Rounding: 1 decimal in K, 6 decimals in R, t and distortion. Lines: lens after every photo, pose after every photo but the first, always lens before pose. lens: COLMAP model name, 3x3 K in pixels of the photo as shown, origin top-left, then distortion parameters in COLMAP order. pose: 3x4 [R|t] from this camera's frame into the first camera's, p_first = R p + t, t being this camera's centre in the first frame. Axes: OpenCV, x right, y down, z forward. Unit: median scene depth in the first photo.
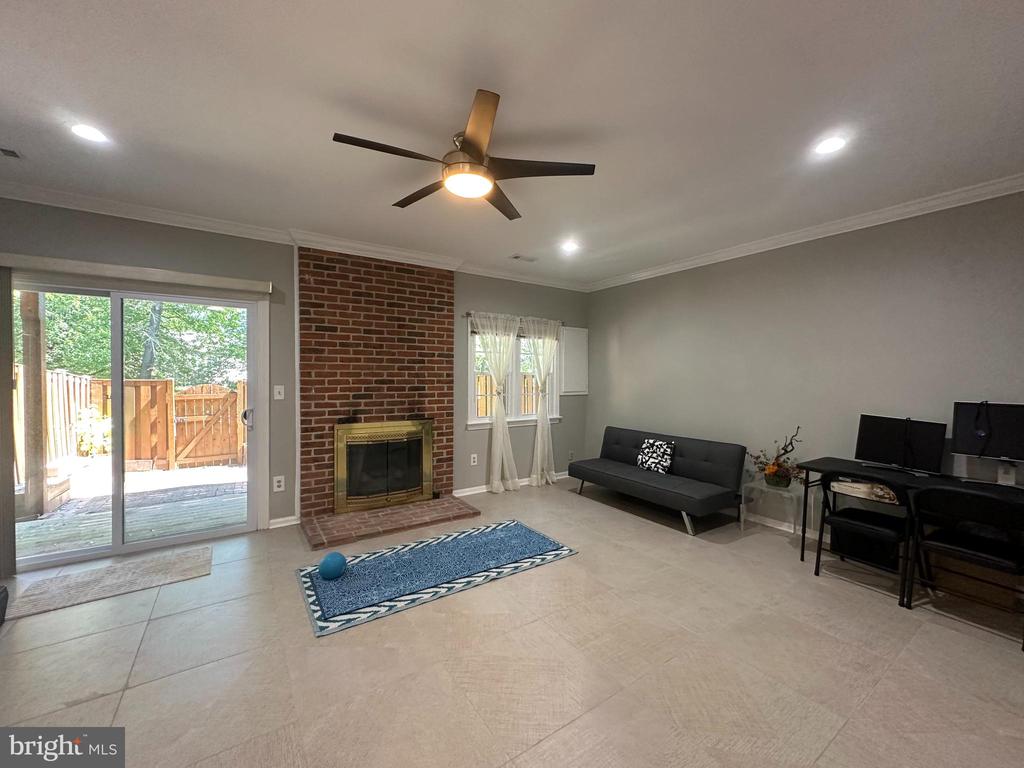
lens RADIAL K [[408.2, 0, 510.3], [0, 408.2, 382.4], [0, 0, 1]] dist [-0.004186, 0.000858]
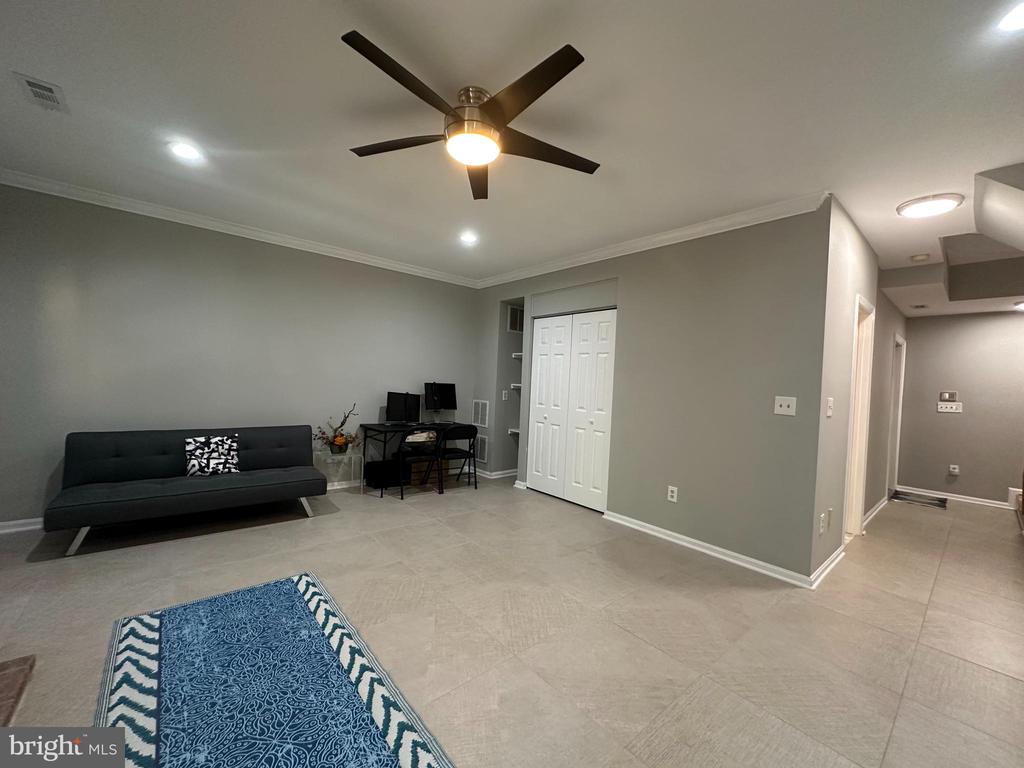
lens RADIAL K [[408.2, 0, 511.4], [0, 408.2, 383.2], [0, 0, 1]] dist [-0.004186, 0.000858]
pose [[-0.115002, -0.020819, 0.993147, -0.568832], [-0.034090, 0.999274, 0.017000, 0.002756], [-0.992780, -0.031902, -0.115628, 0.570527]]
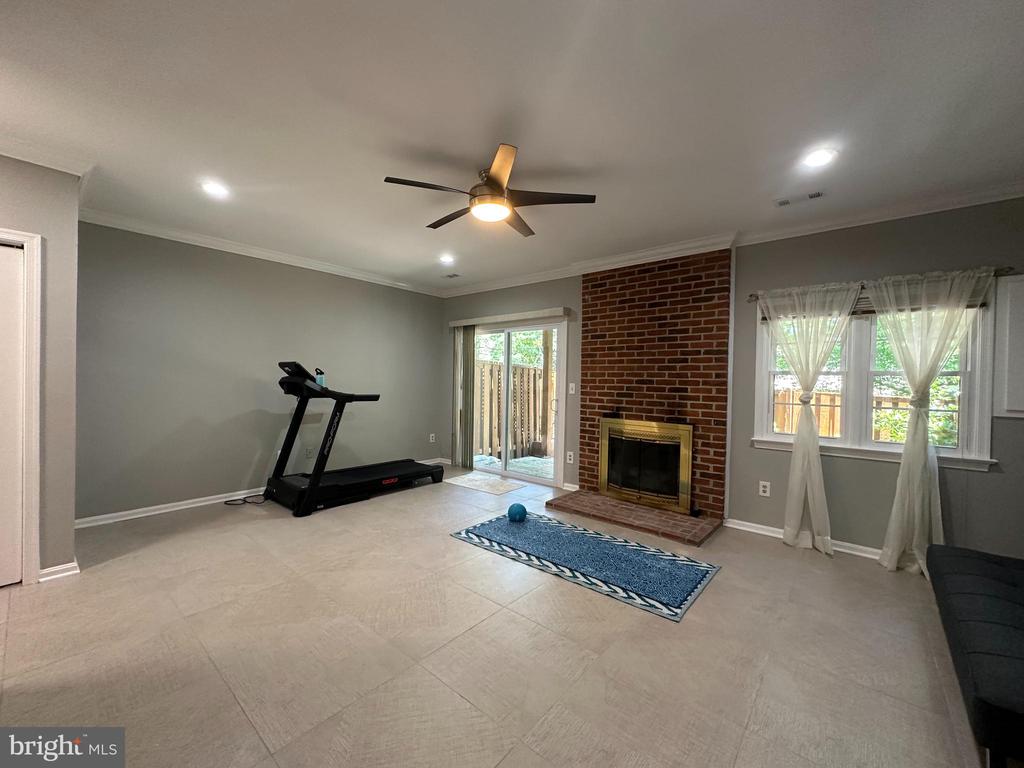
lens RADIAL K [[408.2, 0, 512.5], [0, 408.2, 381.8], [0, 0, 1]] dist [-0.004186, 0.000858]
pose [[0.274269, 0.005233, -0.961639, 0.616111], [-0.030797, 0.999520, -0.003344, 0.012663], [0.961160, 0.030533, 0.274298, 0.423578]]
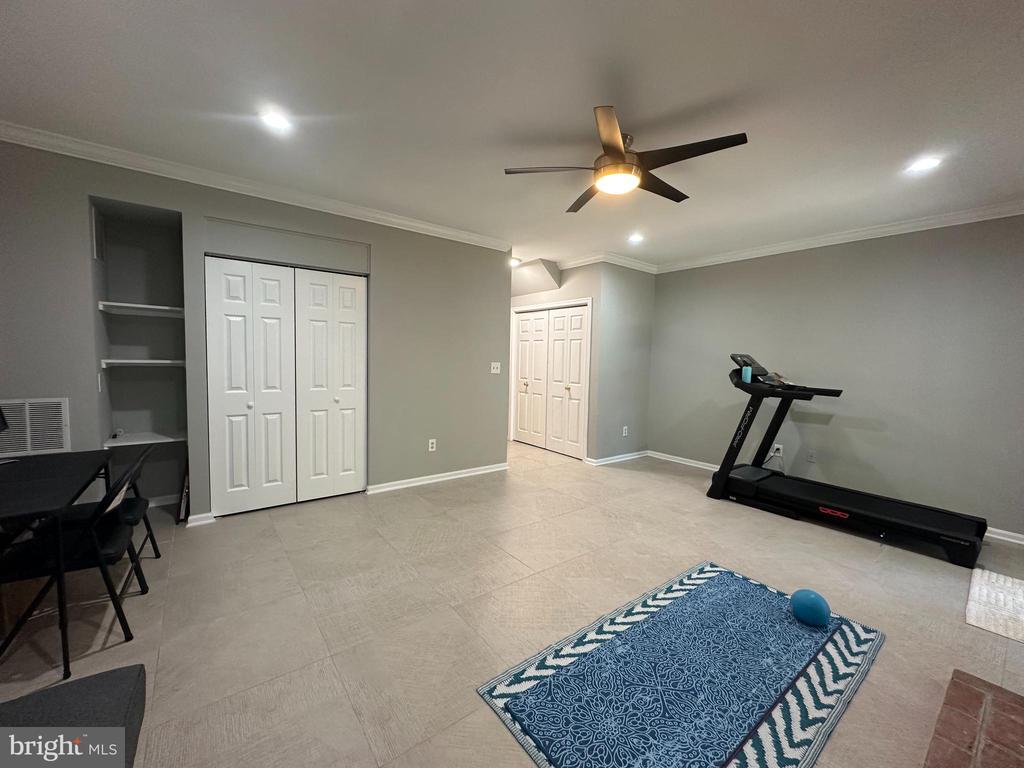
lens RADIAL K [[408.2, 0, 511.8], [0, 408.2, 383.8], [0, 0, 1]] dist [-0.004186, 0.000858]
pose [[-0.997522, -0.028117, -0.064486, 0.134842], [-0.033172, 0.996346, 0.078710, -0.011019], [0.062037, 0.080654, -0.994810, 1.206717]]
